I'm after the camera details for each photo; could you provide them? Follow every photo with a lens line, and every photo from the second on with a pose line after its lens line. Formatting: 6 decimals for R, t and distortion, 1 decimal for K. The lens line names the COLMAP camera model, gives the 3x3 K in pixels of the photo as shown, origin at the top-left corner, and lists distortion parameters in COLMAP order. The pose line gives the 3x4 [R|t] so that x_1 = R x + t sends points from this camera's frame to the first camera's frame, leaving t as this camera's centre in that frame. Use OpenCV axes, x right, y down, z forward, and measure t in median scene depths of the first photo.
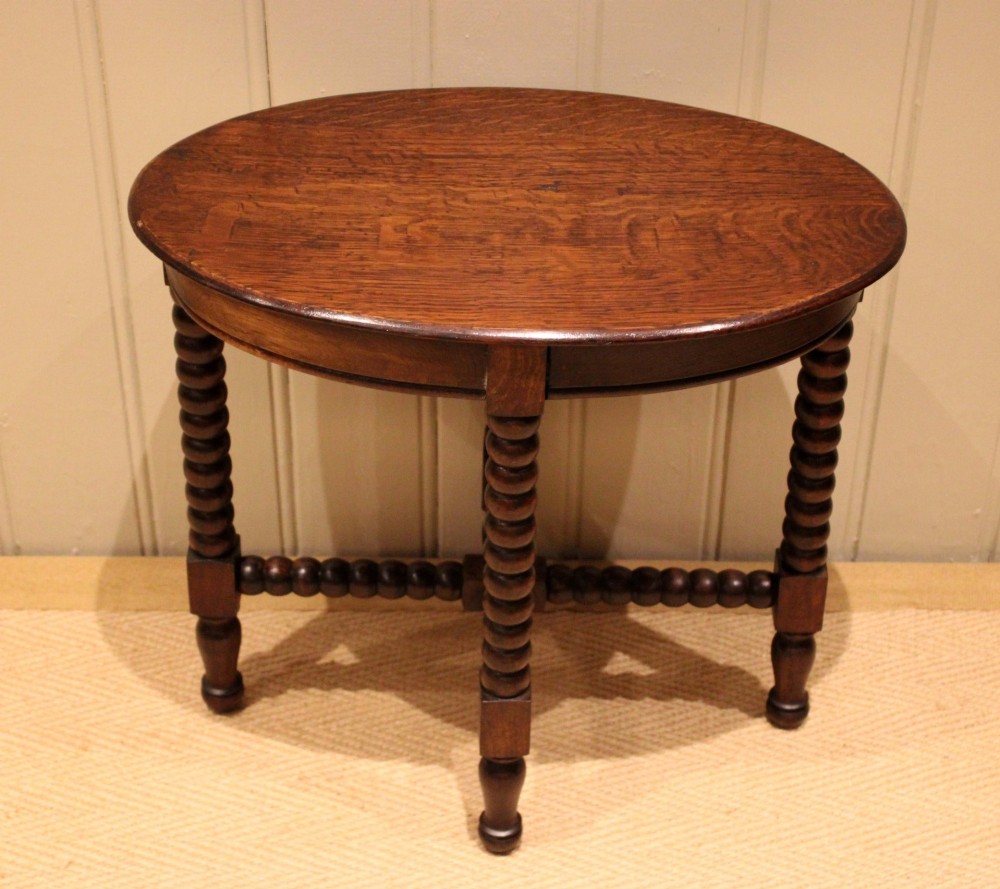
lens RADIAL K [[2158.5, 0, 495.0], [0, 2158.5, 479.7], [0, 0, 1]] dist [-0.032458, 0.000000]
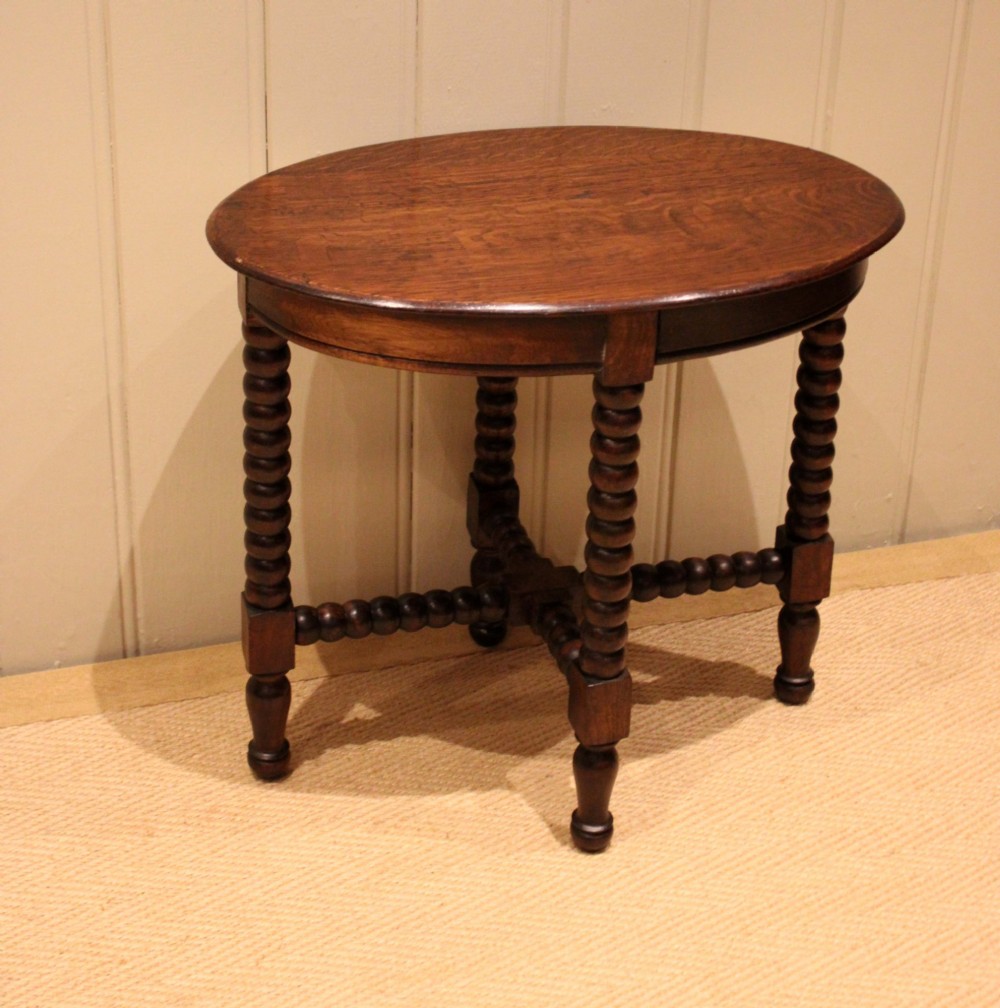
lens RADIAL K [[2163.2, 0, 463.9], [0, 2163.2, 324.7], [0, 0, 1]] dist [-0.004067, 0.000000]
pose [[0.961477, -0.118181, 0.248186, -0.281341], [0.163679, 0.971494, -0.171490, 0.095471], [-0.220844, 0.205506, 0.953412, -0.016879]]
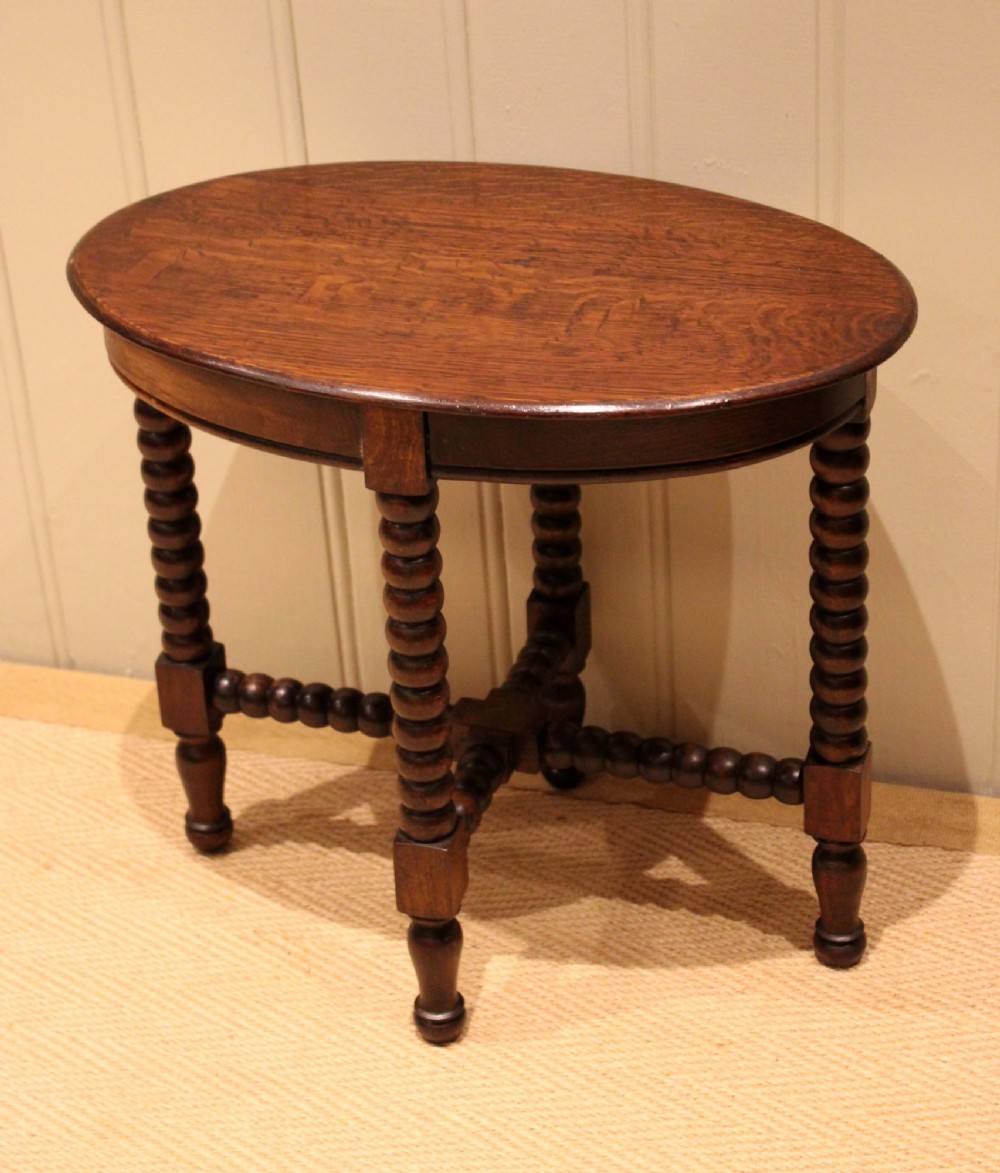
lens RADIAL K [[2630.3, 0, 458.1], [0, 2630.3, 511.9], [0, 0, 1]] dist [-0.006416, 0.000000]
pose [[0.947951, 0.098502, -0.302798, 0.303582], [-0.136045, 0.985074, -0.105455, 0.074420], [0.287890, 0.141160, 0.947203, -0.013392]]
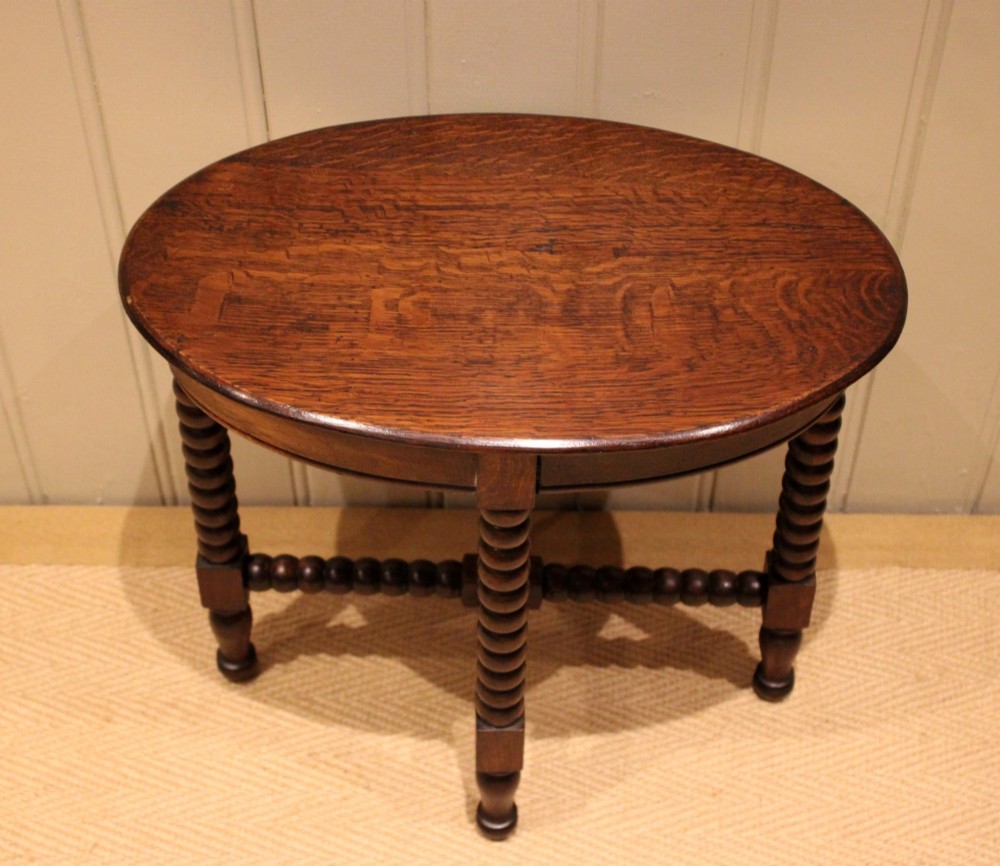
lens RADIAL K [[1881.5, 0, 457.4], [0, 1881.5, 467.0], [0, 0, 1]] dist [-0.043659, 0.000000]
pose [[0.999333, 0.005152, -0.036146, 0.015490], [0.001541, 0.983164, 0.182719, -0.174535], [0.036478, -0.182653, 0.982500, 0.123650]]
